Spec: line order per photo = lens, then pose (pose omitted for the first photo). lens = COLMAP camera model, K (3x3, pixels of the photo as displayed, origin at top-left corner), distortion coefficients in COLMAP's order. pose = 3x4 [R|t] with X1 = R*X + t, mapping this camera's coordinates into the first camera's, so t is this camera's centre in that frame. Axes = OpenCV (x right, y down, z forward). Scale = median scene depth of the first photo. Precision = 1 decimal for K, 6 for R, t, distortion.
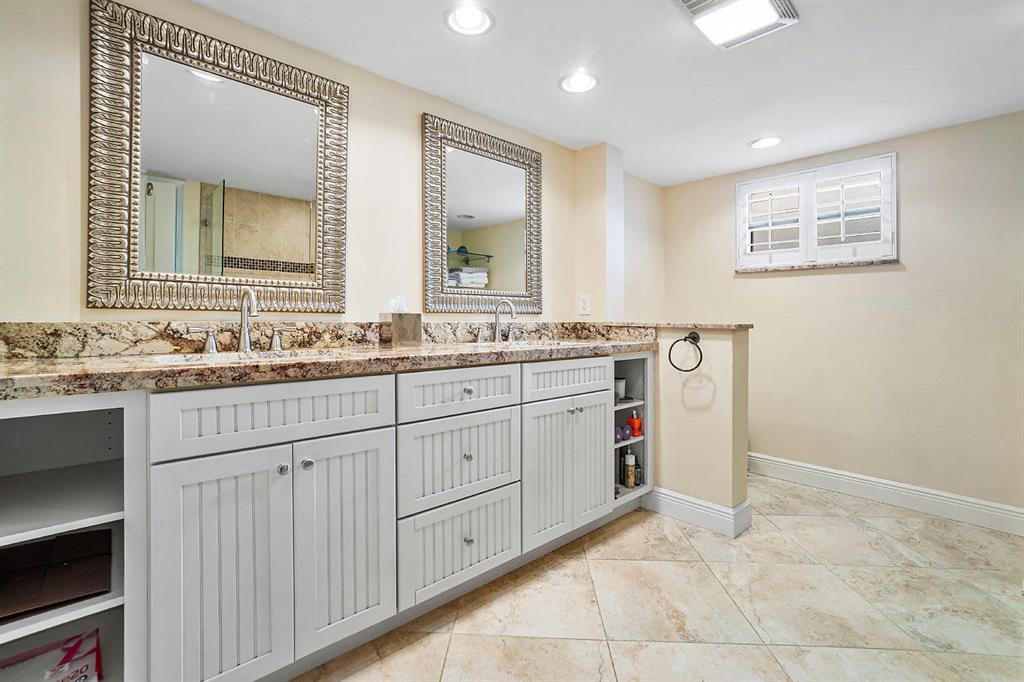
lens RADIAL K [[451.3, 0, 508.2], [0, 451.3, 329.1], [0, 0, 1]] dist [-0.036854, 0.016185]
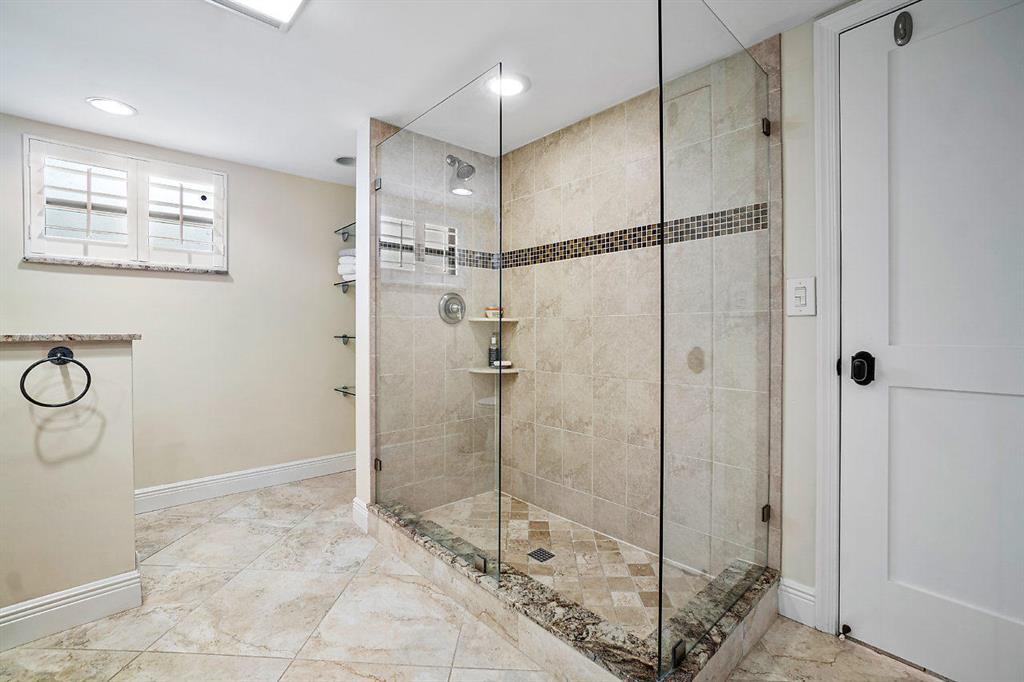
lens RADIAL K [[451.3, 0, 508.2], [0, 451.3, 329.1], [0, 0, 1]] dist [-0.036854, 0.016185]
pose [[0.027557, -0.013829, 0.999525, -0.241938], [0.023926, 0.999627, 0.013171, -0.013126], [-0.999334, 0.023552, 0.027878, 0.307073]]
